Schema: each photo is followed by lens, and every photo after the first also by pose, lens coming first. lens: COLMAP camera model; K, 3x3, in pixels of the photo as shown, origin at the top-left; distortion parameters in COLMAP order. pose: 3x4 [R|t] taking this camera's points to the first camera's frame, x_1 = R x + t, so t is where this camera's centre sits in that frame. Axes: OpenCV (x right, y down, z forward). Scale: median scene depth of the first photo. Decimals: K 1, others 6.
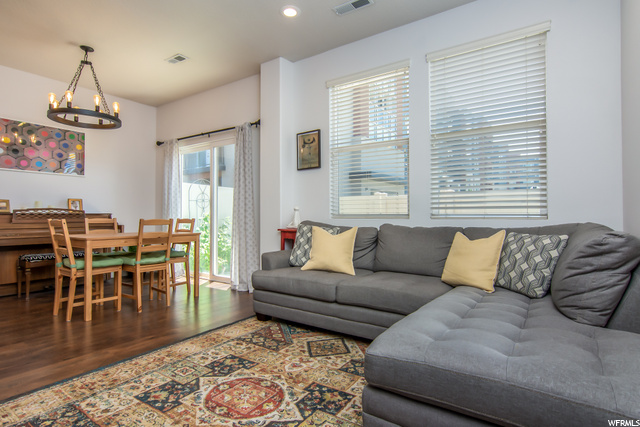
lens RADIAL K [[339.4, 0, 320.0], [0, 339.4, 213.5], [0, 0, 1]] dist [-0.000425, 0.000790]
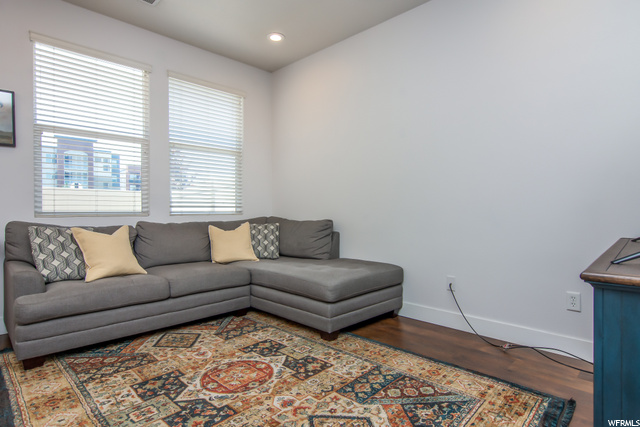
lens RADIAL K [[339.4, 0, 320.0], [0, 339.4, 213.5], [0, 0, 1]] dist [-0.000425, 0.000790]
pose [[0.177777, -0.008896, 0.984031, -1.020189], [-0.005570, 0.999934, 0.010046, -0.007927], [-0.984055, -0.007267, 0.177716, 0.430331]]
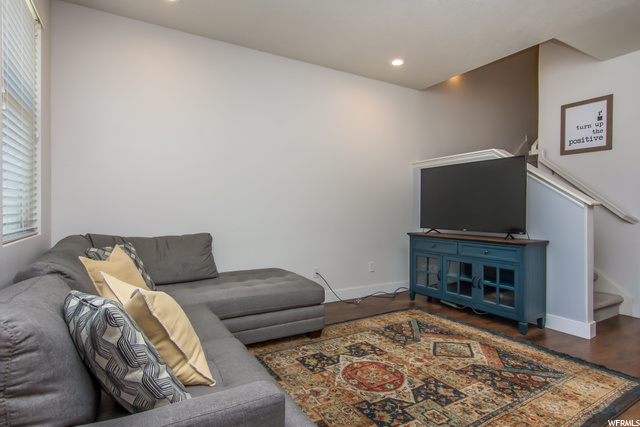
lens RADIAL K [[343.0, 0, 309.8], [0, 343.0, 212.5], [0, 0, 1]] dist [-0.000161, 0.000312]
pose [[-0.892217, -0.006523, 0.451559, -0.469564], [-0.006669, 0.999977, 0.001267, -0.056115], [-0.451557, -0.001881, -0.892240, 1.803333]]
